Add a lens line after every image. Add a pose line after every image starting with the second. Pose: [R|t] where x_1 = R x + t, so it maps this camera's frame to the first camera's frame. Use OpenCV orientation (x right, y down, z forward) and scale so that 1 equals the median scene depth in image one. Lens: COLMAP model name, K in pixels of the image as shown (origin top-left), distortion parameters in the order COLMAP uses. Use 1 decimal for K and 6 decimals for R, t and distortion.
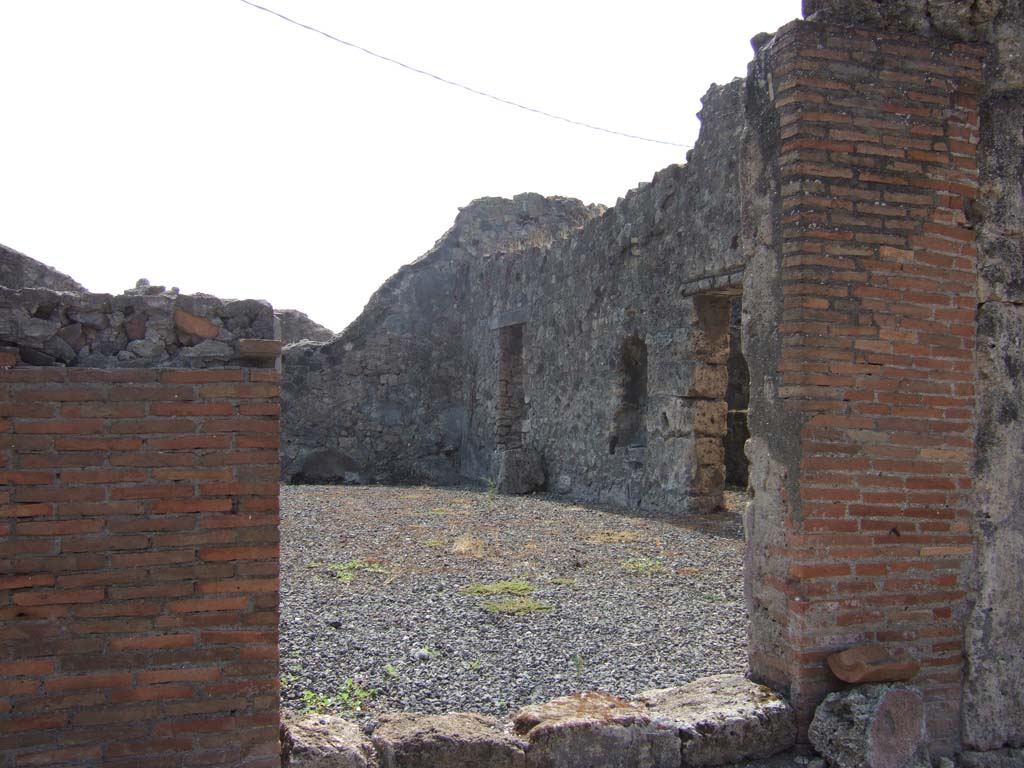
lens RADIAL K [[1108.2, 0, 512.0], [0, 1108.2, 384.0], [0, 0, 1]] dist [-0.044003, 0.005446]
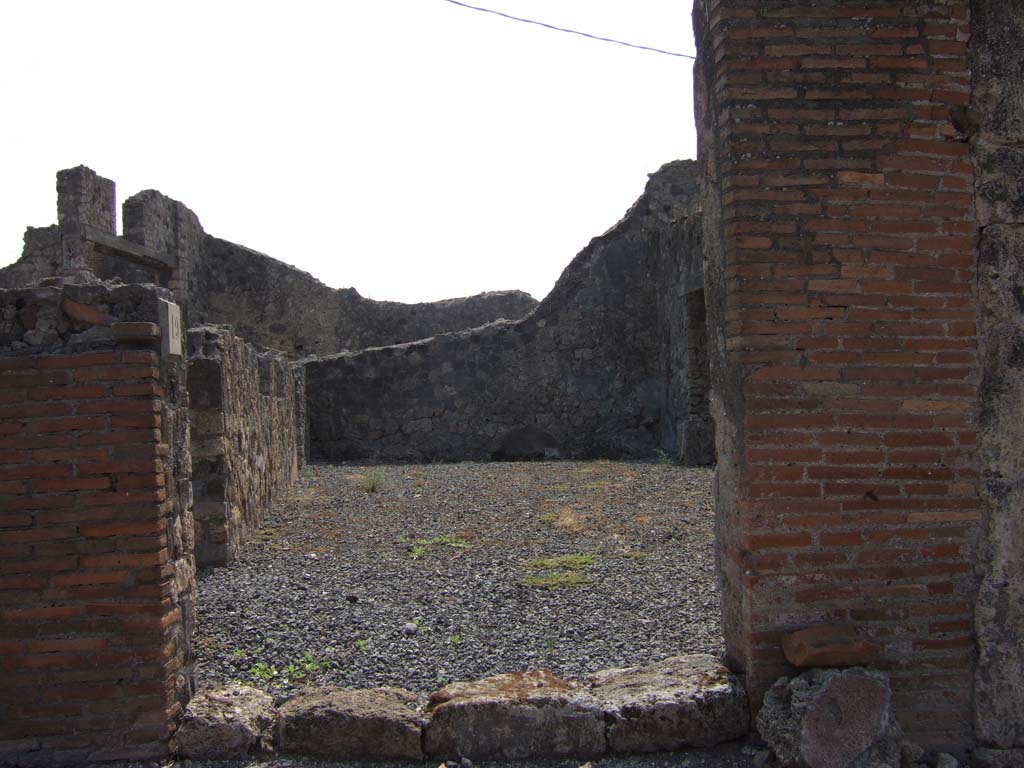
lens RADIAL K [[1108.2, 0, 512.0], [0, 1108.2, 384.0], [0, 0, 1]] dist [-0.044003, 0.005446]
pose [[0.962950, -0.047632, -0.265440, 0.311245], [0.053457, 0.998461, 0.014761, 0.016980], [0.264328, -0.028404, 0.964014, 0.080830]]
